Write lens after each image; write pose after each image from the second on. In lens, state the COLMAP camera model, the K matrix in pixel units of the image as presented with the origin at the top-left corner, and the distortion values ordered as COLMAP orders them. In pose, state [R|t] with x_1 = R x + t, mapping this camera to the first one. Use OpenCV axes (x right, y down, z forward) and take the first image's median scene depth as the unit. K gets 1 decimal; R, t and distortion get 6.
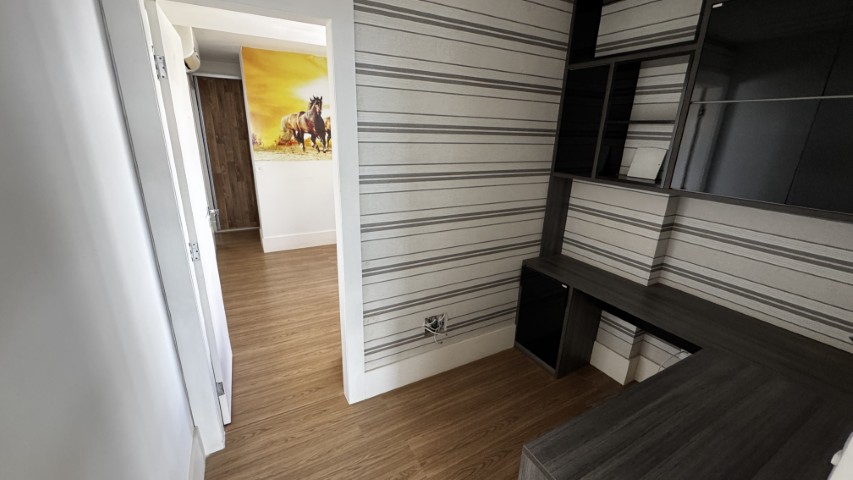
lens RADIAL K [[343.0, 0, 426.4], [0, 343.0, 239.0], [0, 0, 1]] dist [-0.002877, -0.000081]
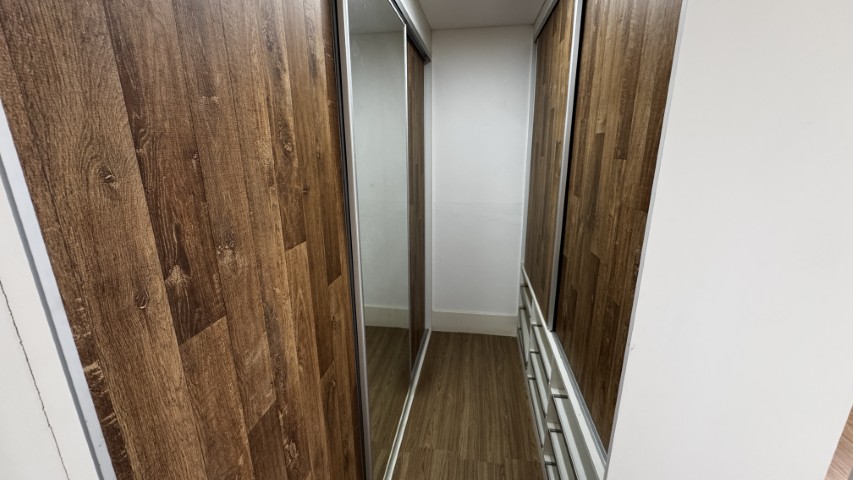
lens RADIAL K [[343.0, 0, 426.3], [0, 343.0, 237.0], [0, 0, 1]] dist [-0.002877, -0.000081]
pose [[0.610057, -0.237893, 0.755802, -0.732596], [0.264233, 0.960344, 0.088994, -0.344379], [-0.747002, 0.145417, 0.648724, 1.007519]]
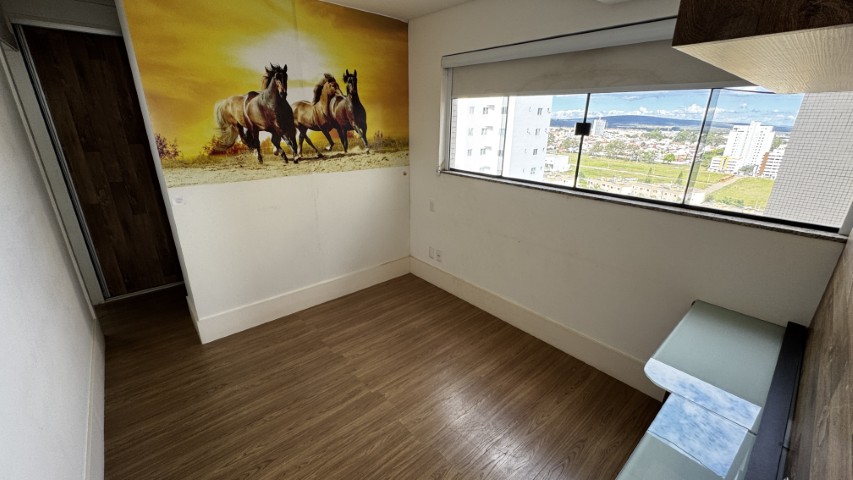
lens RADIAL K [[343.0, 0, 427.4], [0, 343.0, 240.4], [0, 0, 1]] dist [-0.002877, -0.000081]
pose [[0.977378, -0.087055, 0.192753, -0.210227], [0.079889, 0.995803, 0.044656, -0.132555], [-0.195832, -0.028247, 0.980231, 0.387635]]
